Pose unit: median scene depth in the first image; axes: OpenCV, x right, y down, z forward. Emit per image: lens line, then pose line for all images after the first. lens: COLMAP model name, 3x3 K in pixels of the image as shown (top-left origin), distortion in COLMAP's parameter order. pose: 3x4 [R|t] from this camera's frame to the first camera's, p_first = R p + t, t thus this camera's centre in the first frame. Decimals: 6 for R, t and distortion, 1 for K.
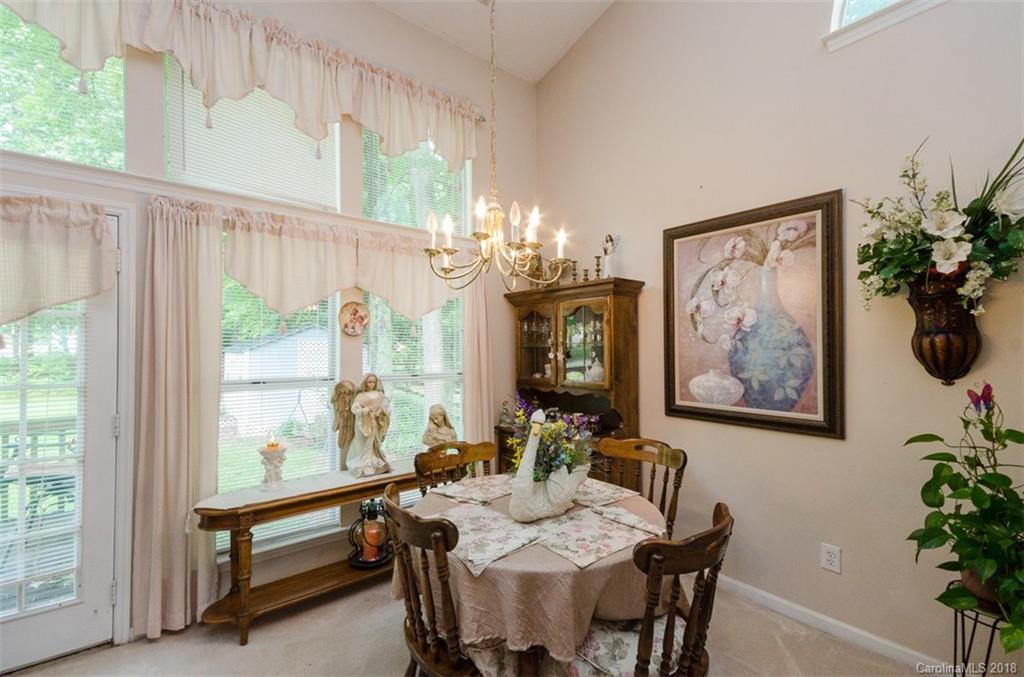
lens RADIAL K [[448.0, 0, 504.7], [0, 448.0, 334.6], [0, 0, 1]] dist [0.017408, -0.000147]
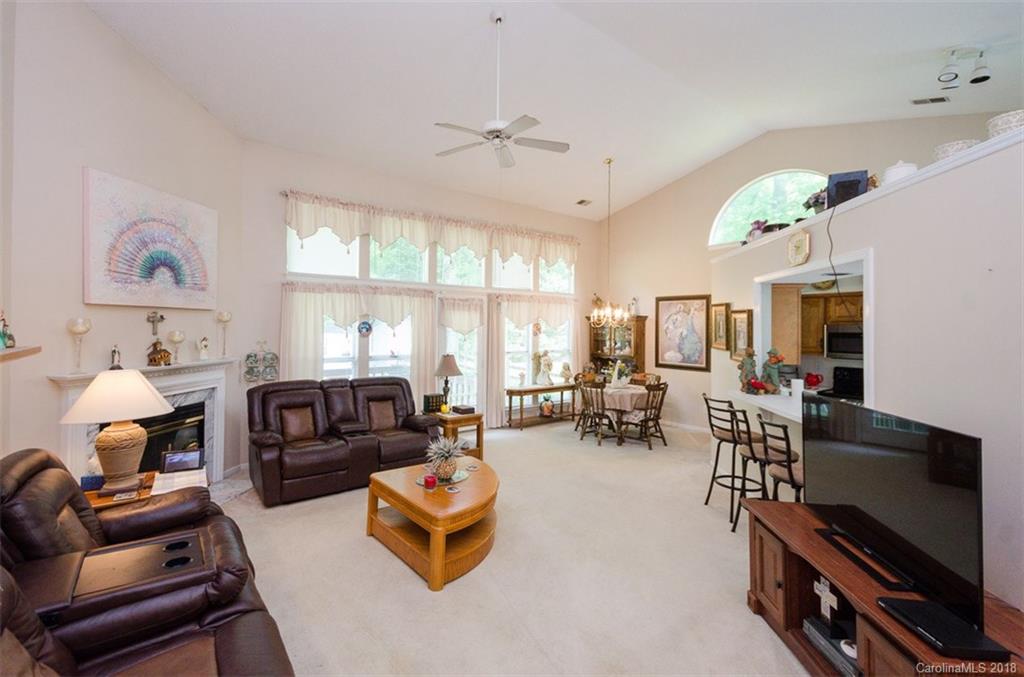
lens RADIAL K [[448.0, 0, 483.5], [0, 448.0, 322.6], [0, 0, 1]] dist [0.017408, -0.000147]
pose [[0.998675, 0.010521, -0.050366, -0.589987], [-0.009415, 0.999710, 0.022151, -0.149411], [0.050584, -0.021647, 0.998485, -1.912706]]
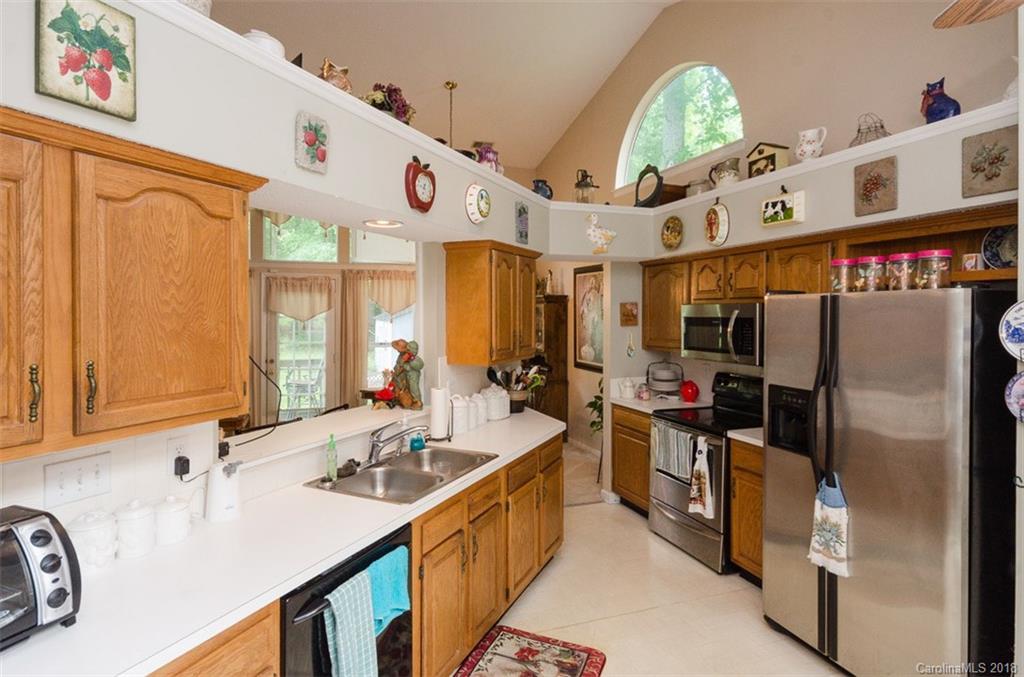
lens RADIAL K [[550.1, 0, 486.1], [0, 550.1, 318.3], [0, 0, 1]] dist [0.005733, 0.000973]
pose [[0.935272, 0.009960, -0.353790, 0.945591], [0.005082, 0.999123, 0.041563, -0.139855], [0.353894, -0.040671, 0.934401, -1.445518]]
